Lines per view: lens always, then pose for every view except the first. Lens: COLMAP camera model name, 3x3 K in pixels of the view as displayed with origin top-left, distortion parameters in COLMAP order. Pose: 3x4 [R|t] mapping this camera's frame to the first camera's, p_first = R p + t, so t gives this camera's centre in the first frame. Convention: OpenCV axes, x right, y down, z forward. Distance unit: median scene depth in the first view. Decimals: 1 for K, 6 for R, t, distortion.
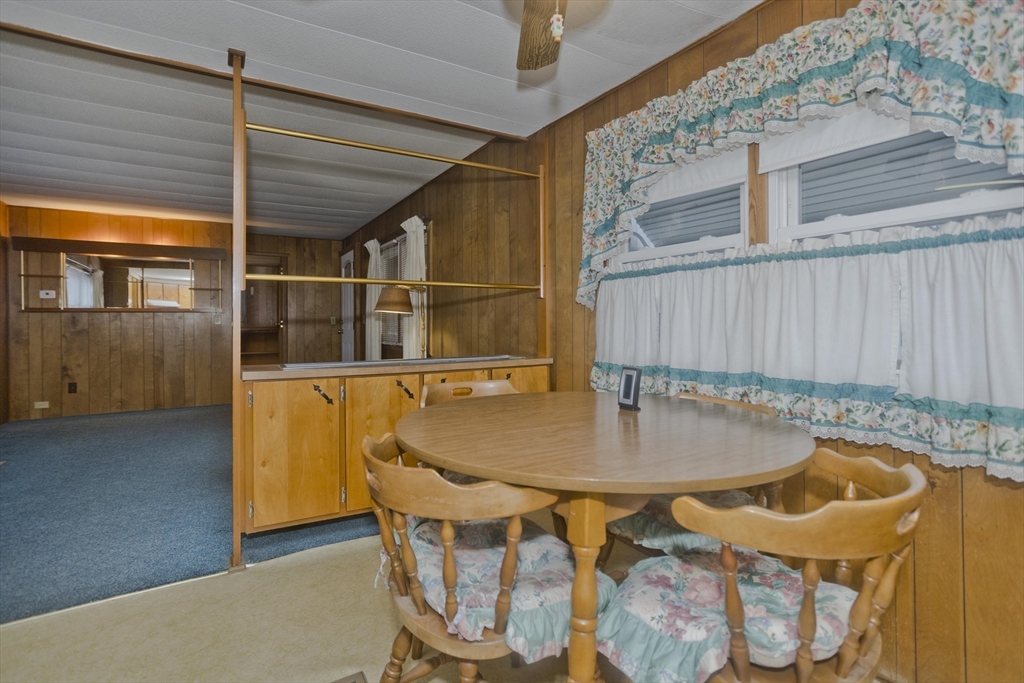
lens RADIAL K [[499.9, 0, 511.0], [0, 499.9, 320.3], [0, 0, 1]] dist [-0.020415, -0.000068]
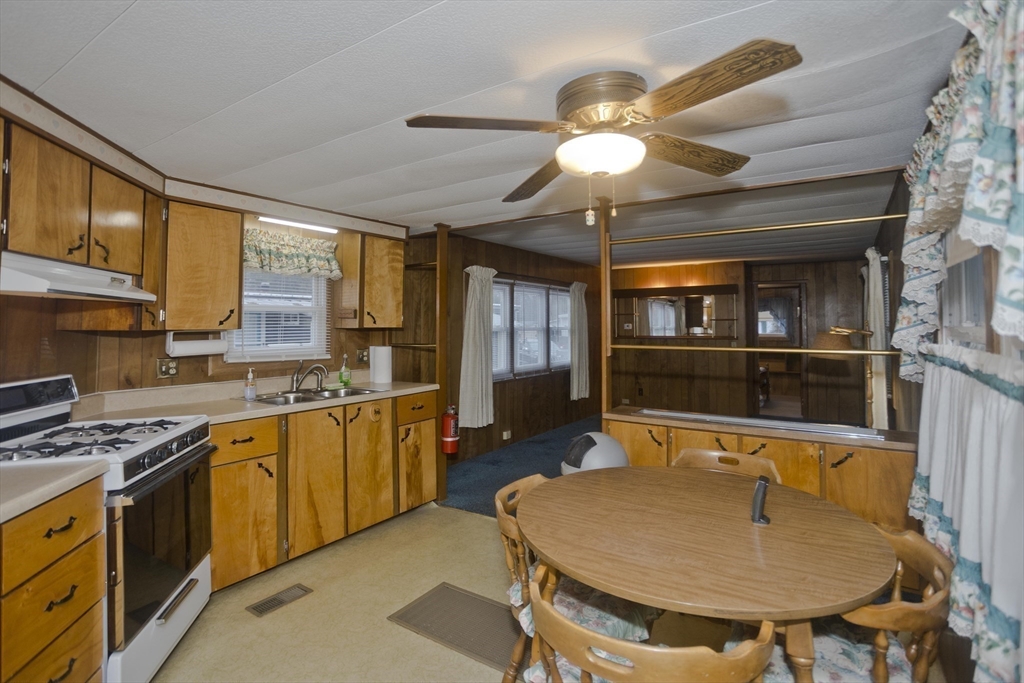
lens RADIAL K [[499.9, 0, 511.0], [0, 499.9, 320.3], [0, 0, 1]] dist [-0.020415, -0.000068]
pose [[0.432485, -0.011418, -0.901569, 0.666867], [0.005506, 0.999935, -0.010023, -0.153599], [0.901624, -0.000629, 0.432519, 0.100077]]
